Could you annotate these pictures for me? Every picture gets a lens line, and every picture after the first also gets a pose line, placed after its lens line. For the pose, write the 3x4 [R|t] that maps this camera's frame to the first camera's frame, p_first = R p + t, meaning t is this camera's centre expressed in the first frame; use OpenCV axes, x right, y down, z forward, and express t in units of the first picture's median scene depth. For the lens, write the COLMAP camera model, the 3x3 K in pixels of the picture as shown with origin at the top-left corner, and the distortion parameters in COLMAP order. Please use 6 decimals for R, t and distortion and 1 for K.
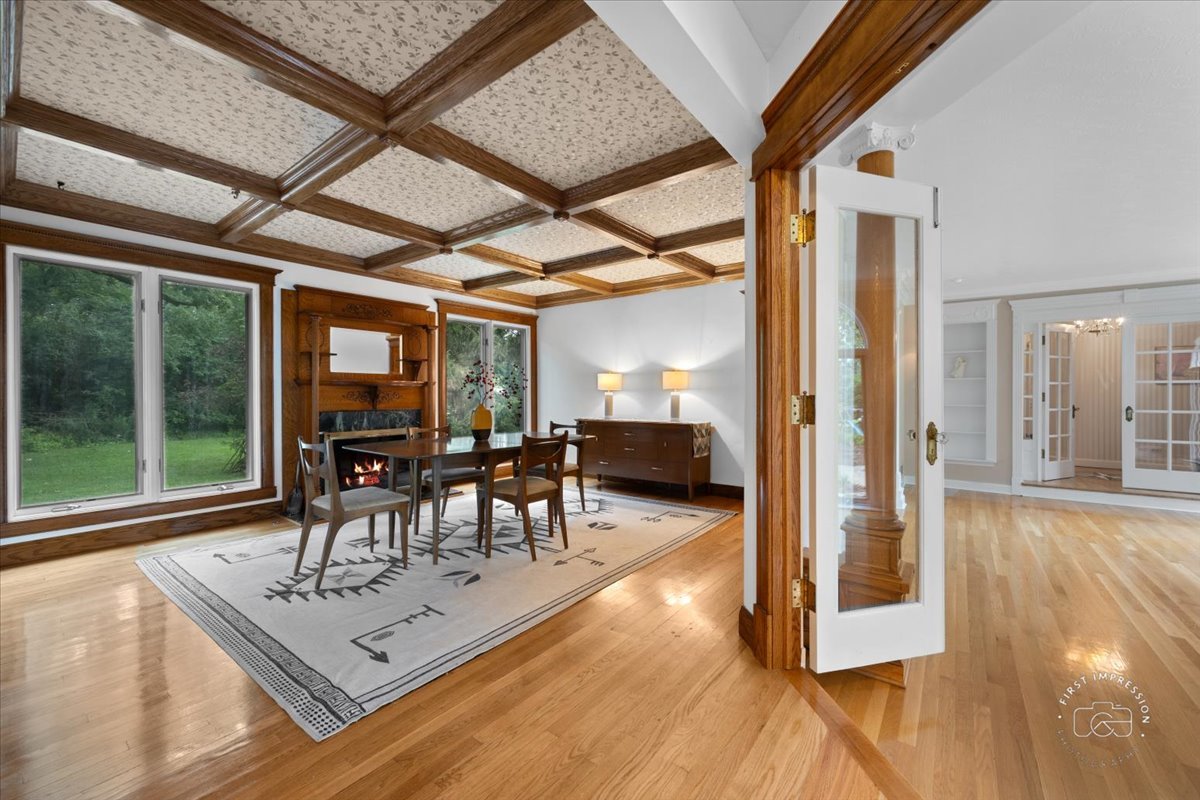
lens RADIAL K [[475.7, 0, 602.8], [0, 475.7, 395.6], [0, 0, 1]] dist [0.003446, 0.000365]
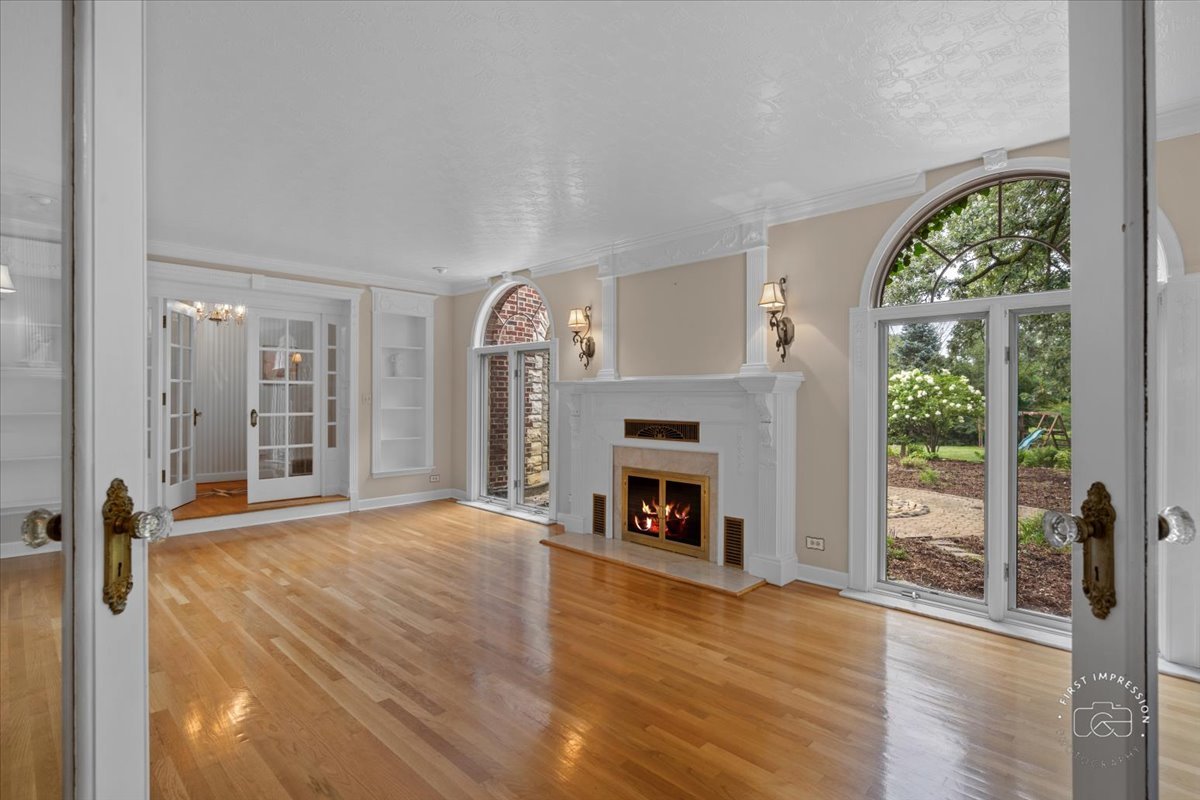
lens RADIAL K [[586.9, 0, 600.0], [0, 586.9, 400.0], [0, 0, 1]] dist [0.005375, 0.000660]
pose [[0.134329, -0.004412, 0.990927, 0.119308], [-0.001313, 0.999988, 0.004630, -0.000278], [-0.990936, -0.001923, 0.134322, 0.219151]]
